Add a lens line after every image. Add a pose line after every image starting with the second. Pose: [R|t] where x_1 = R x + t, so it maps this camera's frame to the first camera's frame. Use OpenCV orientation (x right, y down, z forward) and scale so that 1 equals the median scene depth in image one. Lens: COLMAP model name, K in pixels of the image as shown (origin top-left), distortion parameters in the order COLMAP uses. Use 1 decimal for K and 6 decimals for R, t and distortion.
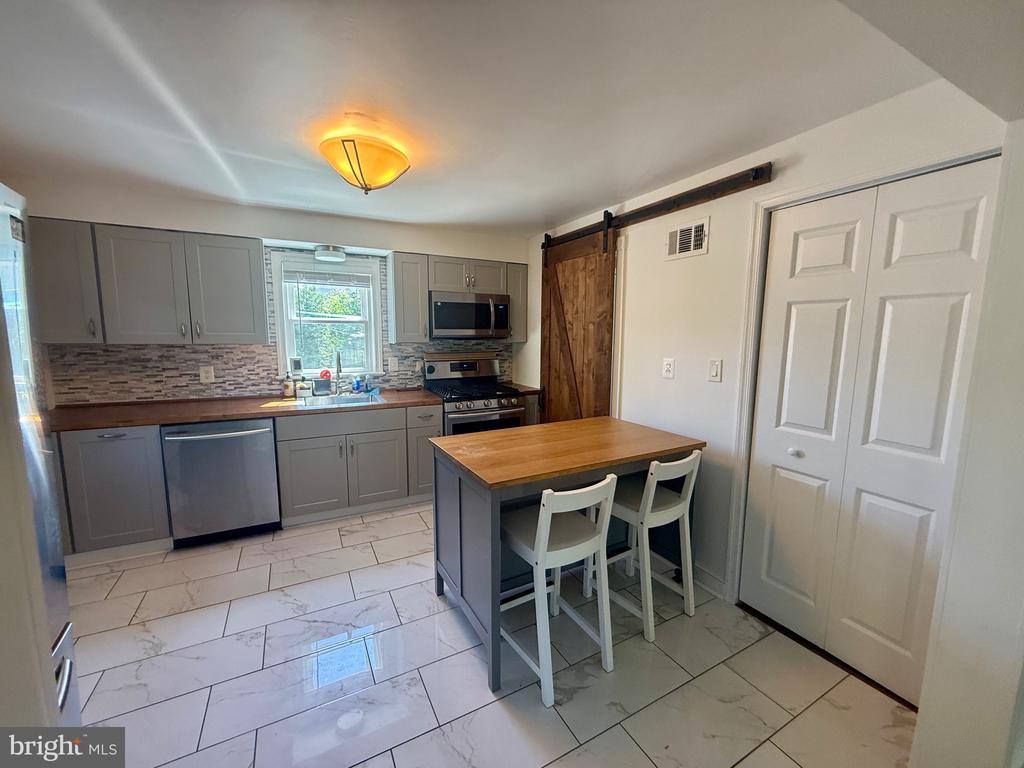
lens RADIAL K [[411.4, 0, 508.1], [0, 411.4, 380.2], [0, 0, 1]] dist [0.000009, -0.000041]
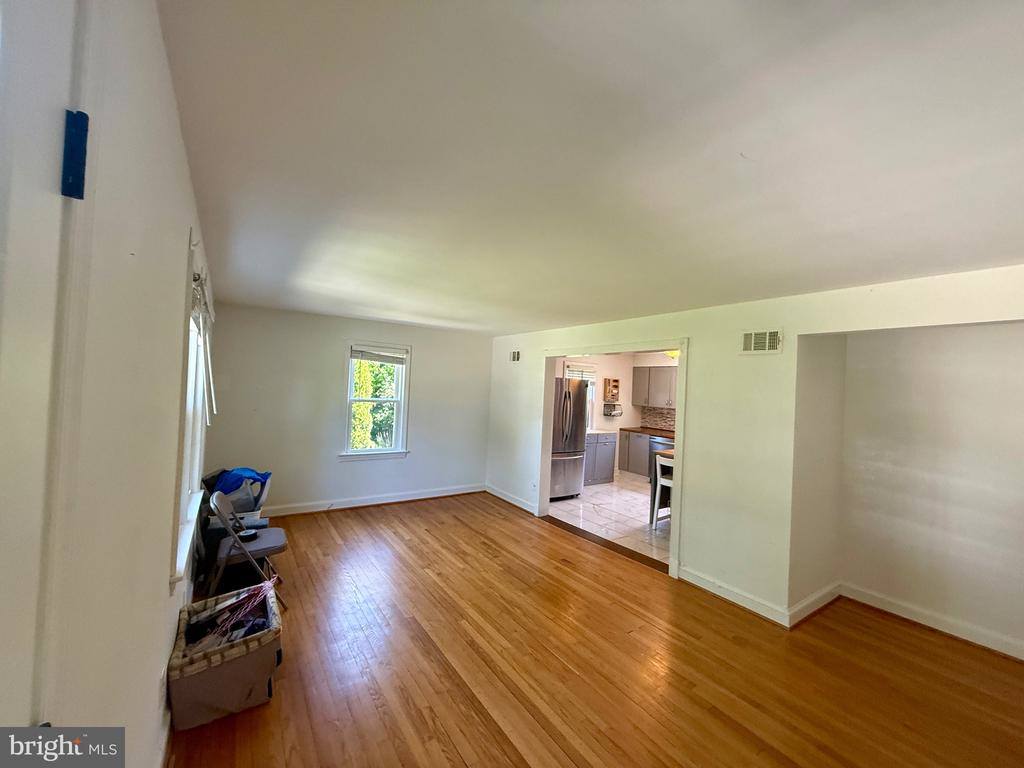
lens RADIAL K [[411.4, 0, 508.0], [0, 411.4, 390.6], [0, 0, 1]] dist [0.000009, -0.000041]
pose [[0.122136, -0.001716, -0.992512, 1.773956], [-0.159379, 0.986987, -0.021319, 0.022763], [0.979633, 0.160789, 0.120273, -0.350418]]
